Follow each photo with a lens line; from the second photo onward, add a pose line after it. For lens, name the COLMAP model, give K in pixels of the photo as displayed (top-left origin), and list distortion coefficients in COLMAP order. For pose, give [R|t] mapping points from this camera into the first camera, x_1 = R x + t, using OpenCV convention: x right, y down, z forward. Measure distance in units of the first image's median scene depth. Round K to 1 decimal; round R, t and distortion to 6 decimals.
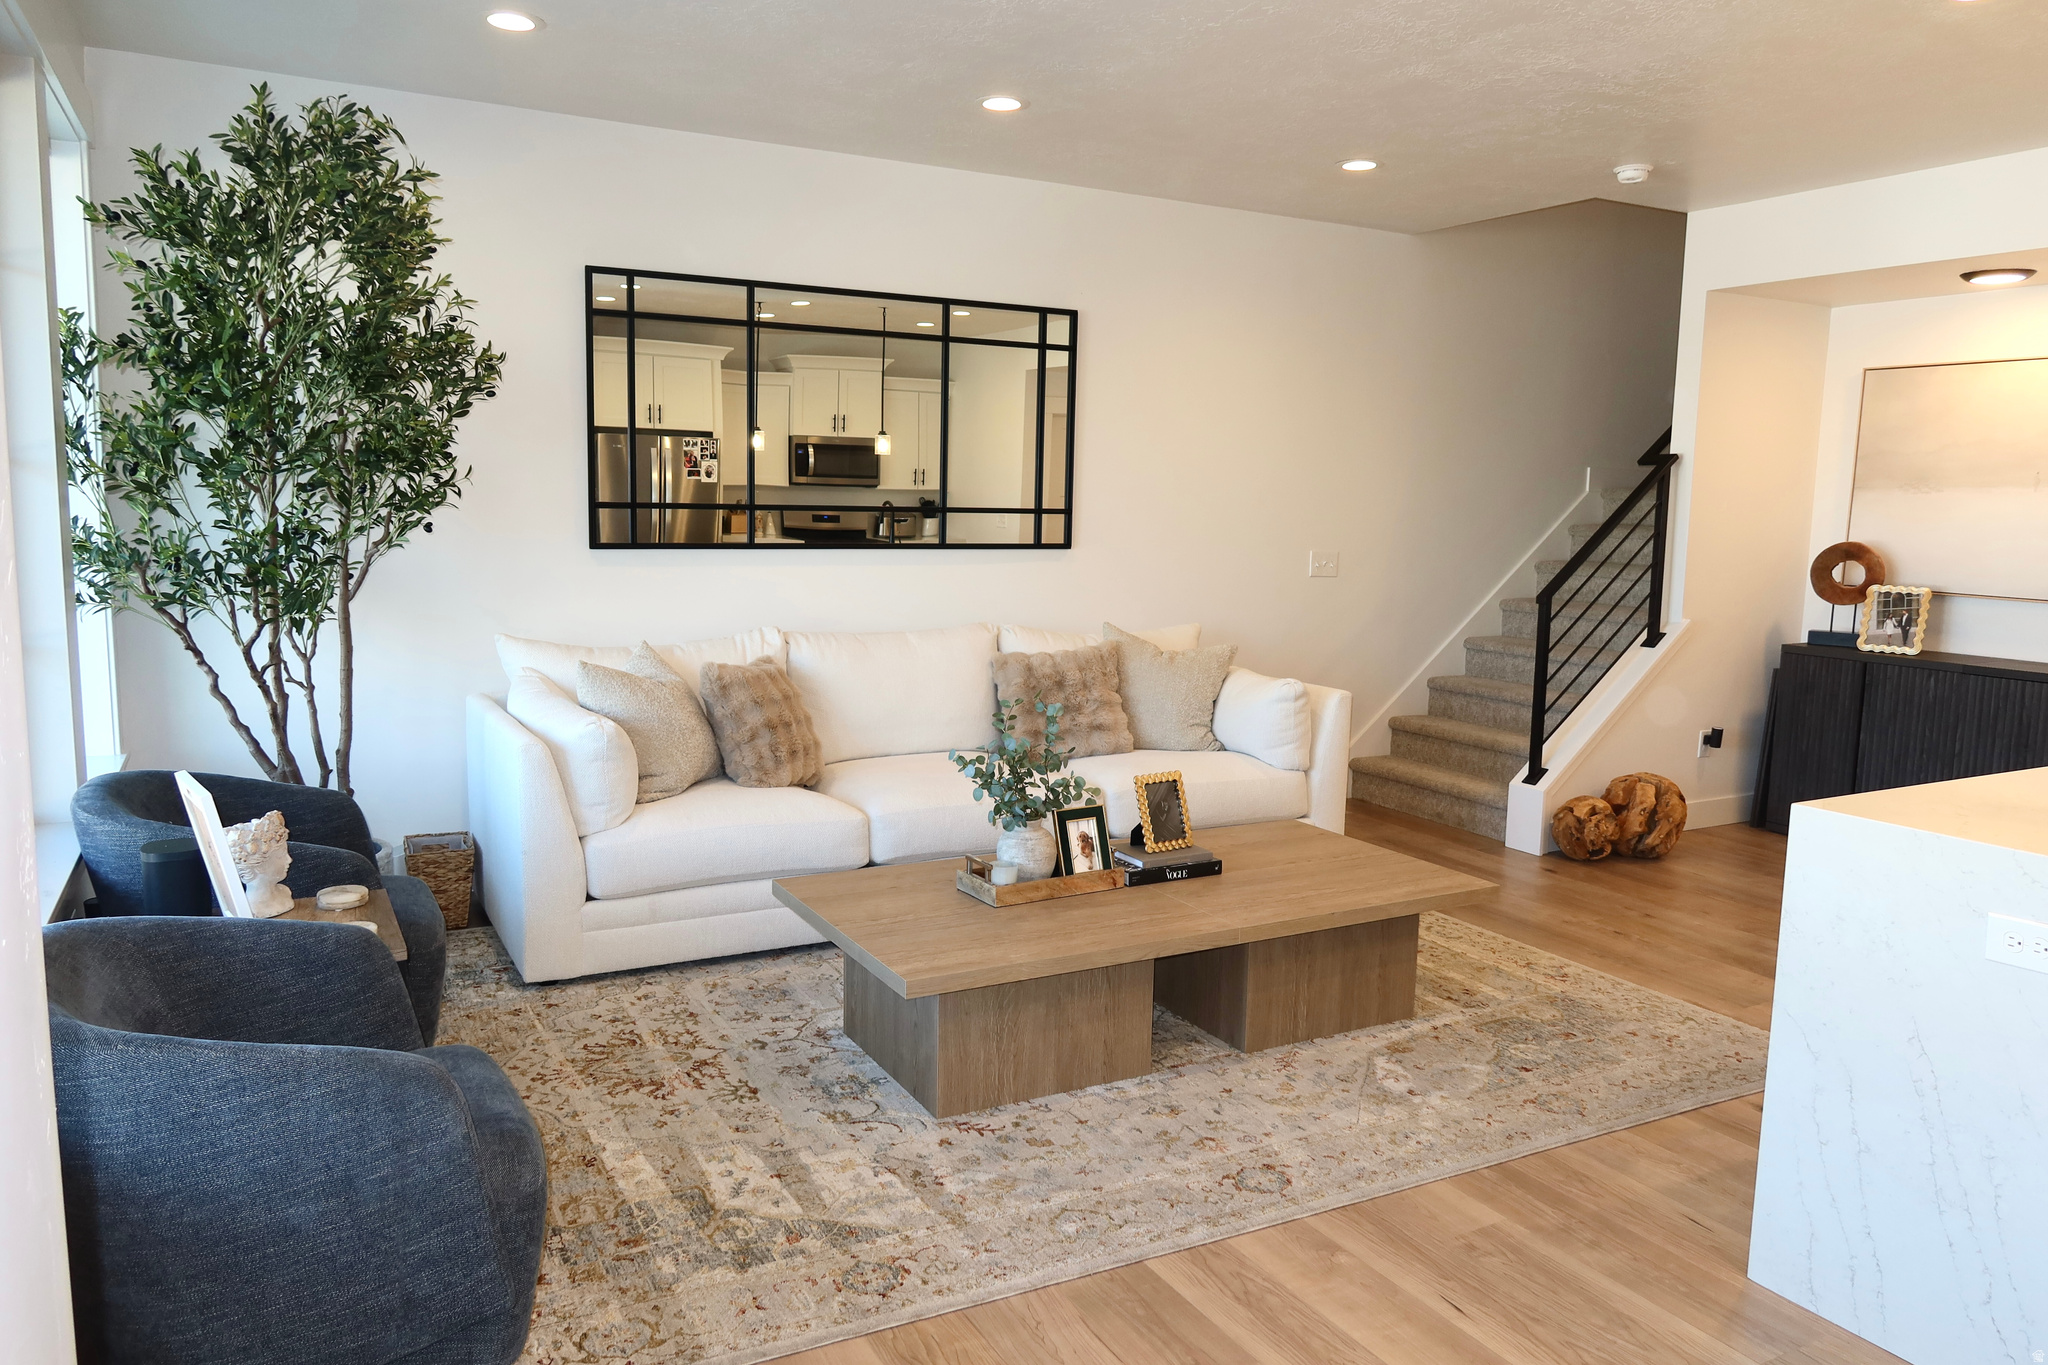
lens RADIAL K [[1417.0, 0, 1016.4], [0, 1417.0, 687.4], [0, 0, 1]] dist [-0.010868, 0.003594]
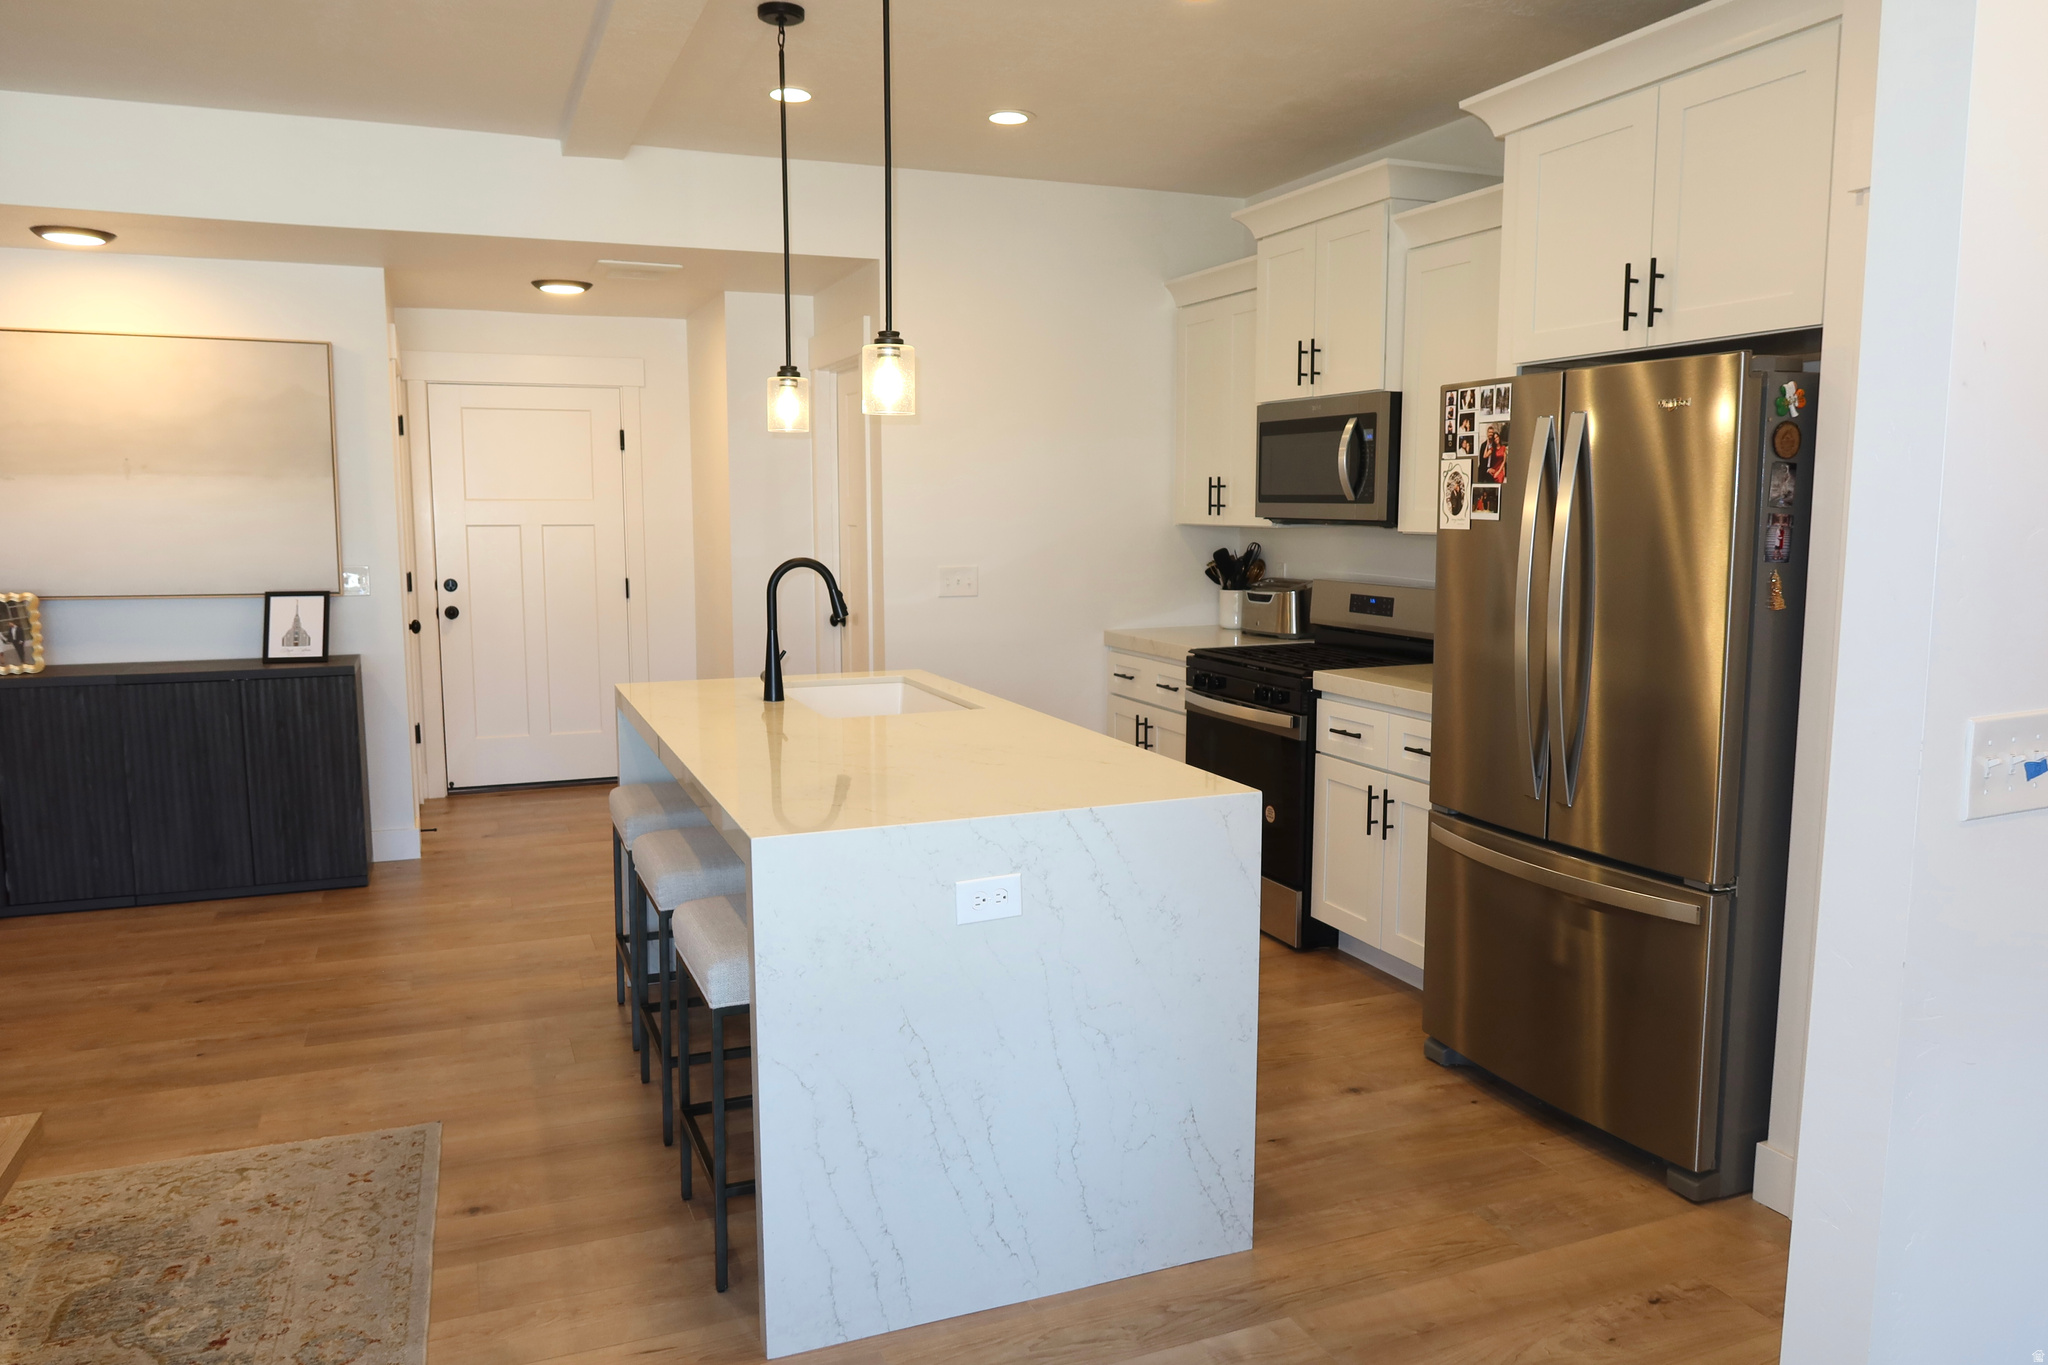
lens RADIAL K [[1417.0, 0, 1016.4], [0, 1417.0, 687.4], [0, 0, 1]] dist [-0.010868, 0.003594]
pose [[0.110629, -0.147372, 0.982875, -0.184778], [0.133134, 0.982229, 0.132290, -0.065984], [-0.984904, 0.116220, 0.128283, 0.428863]]
